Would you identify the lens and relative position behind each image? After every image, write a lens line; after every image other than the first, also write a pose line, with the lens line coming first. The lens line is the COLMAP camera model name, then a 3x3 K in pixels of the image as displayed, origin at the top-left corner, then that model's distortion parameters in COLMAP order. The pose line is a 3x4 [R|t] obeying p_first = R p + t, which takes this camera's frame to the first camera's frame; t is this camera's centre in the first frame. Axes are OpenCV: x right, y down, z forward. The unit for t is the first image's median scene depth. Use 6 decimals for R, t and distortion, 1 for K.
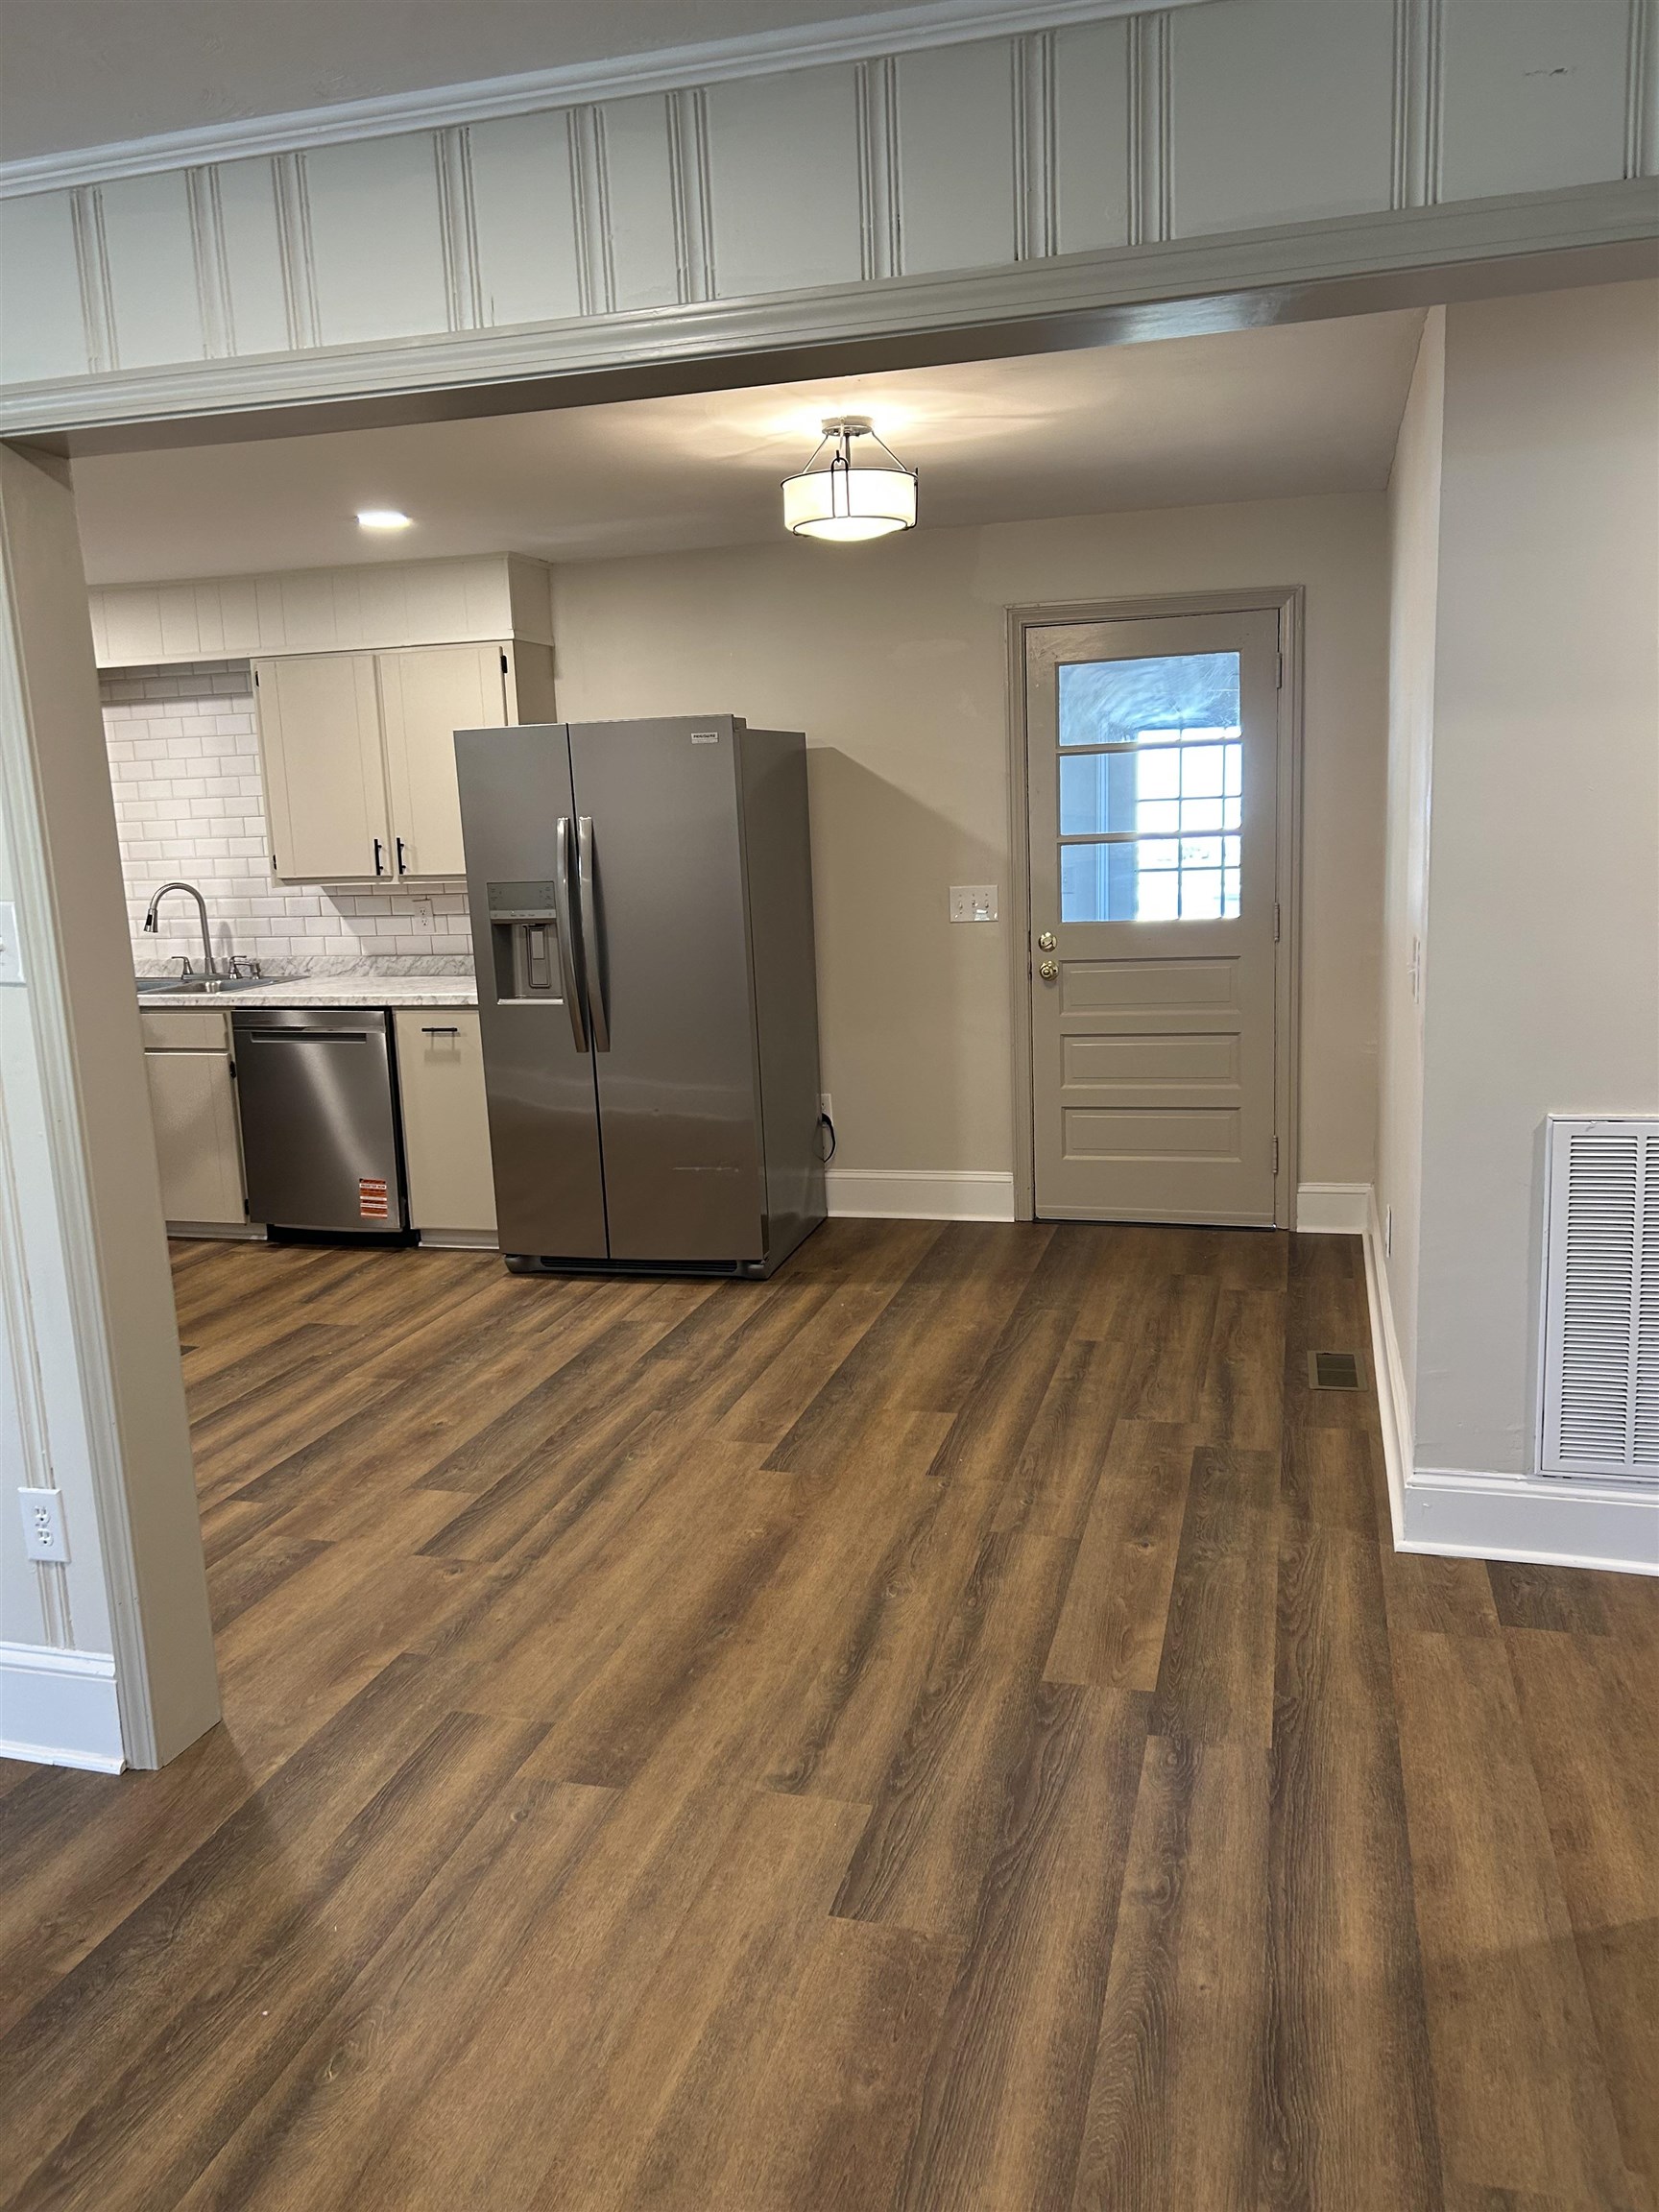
lens RADIAL K [[1661.0, 0, 857.7], [0, 1661.0, 1072.6], [0, 0, 1]] dist [0.024028, -0.035783]
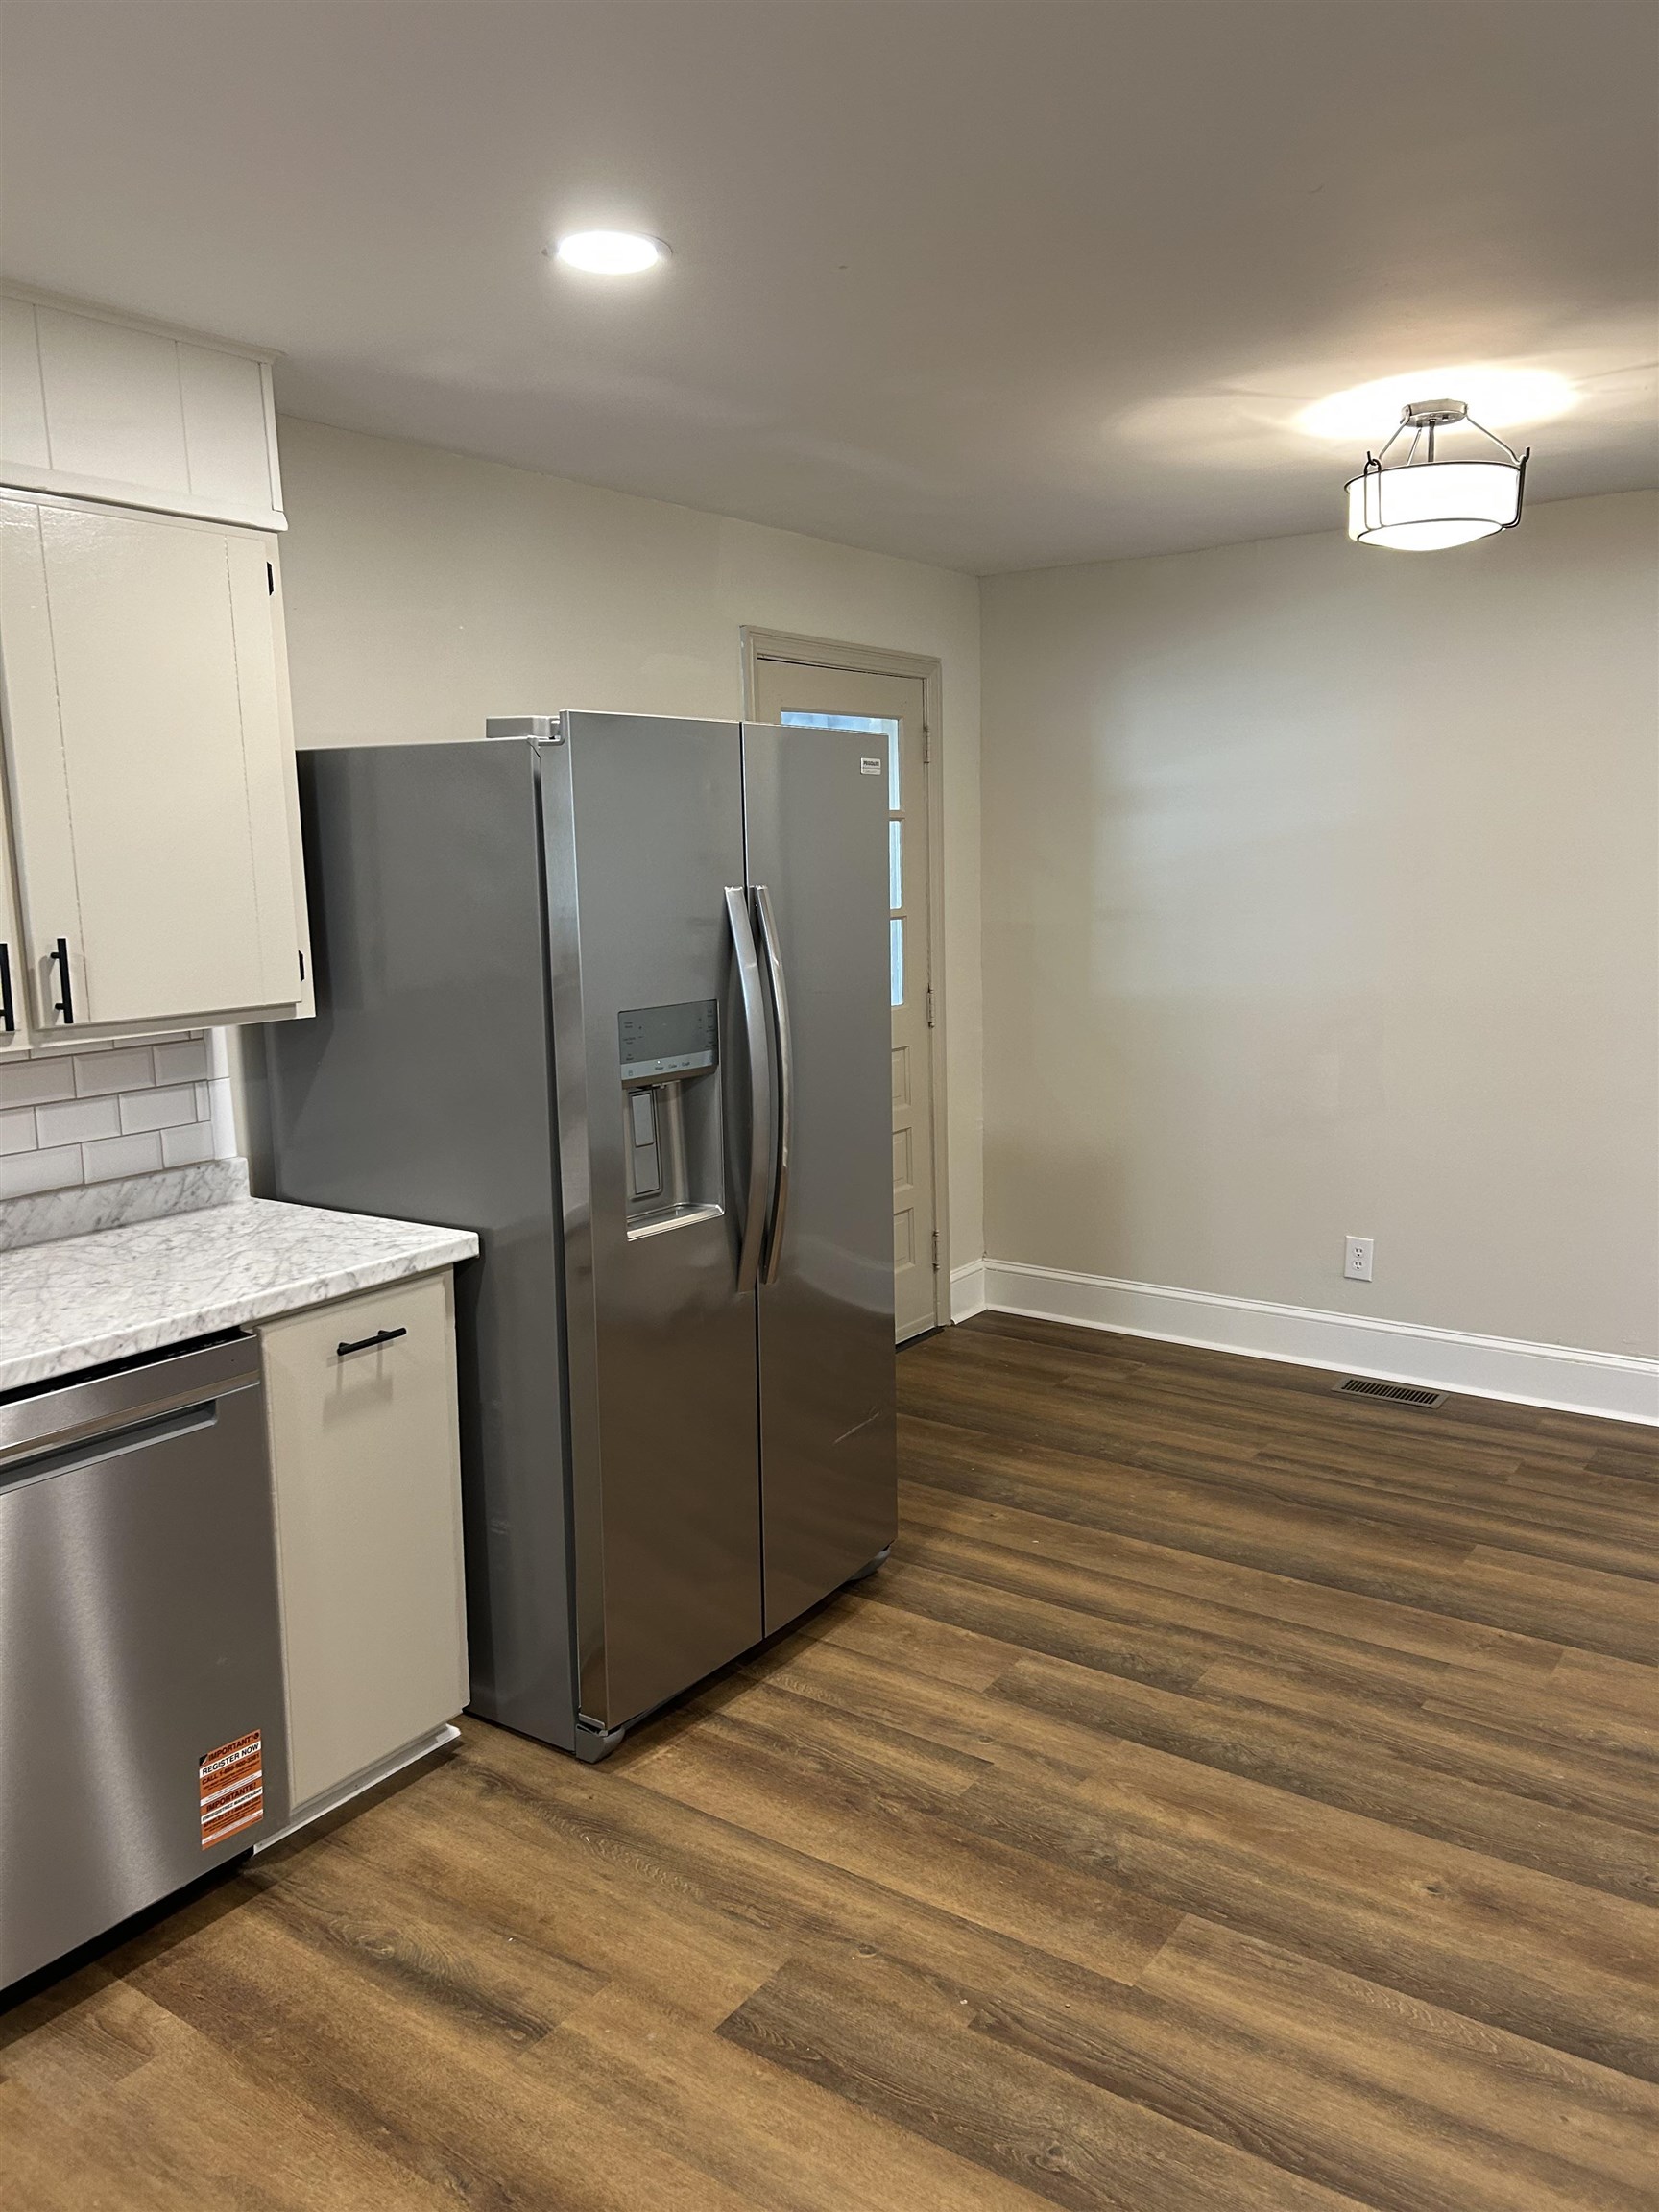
lens RADIAL K [[1661.0, 0, 843.1], [0, 1661.0, 1098.2], [0, 0, 1]] dist [0.024028, -0.035783]
pose [[0.353770, -0.112800, 0.928506, -0.722821], [0.163464, 0.984880, 0.057367, -0.112686], [-0.920938, 0.131483, 0.366859, 0.810379]]
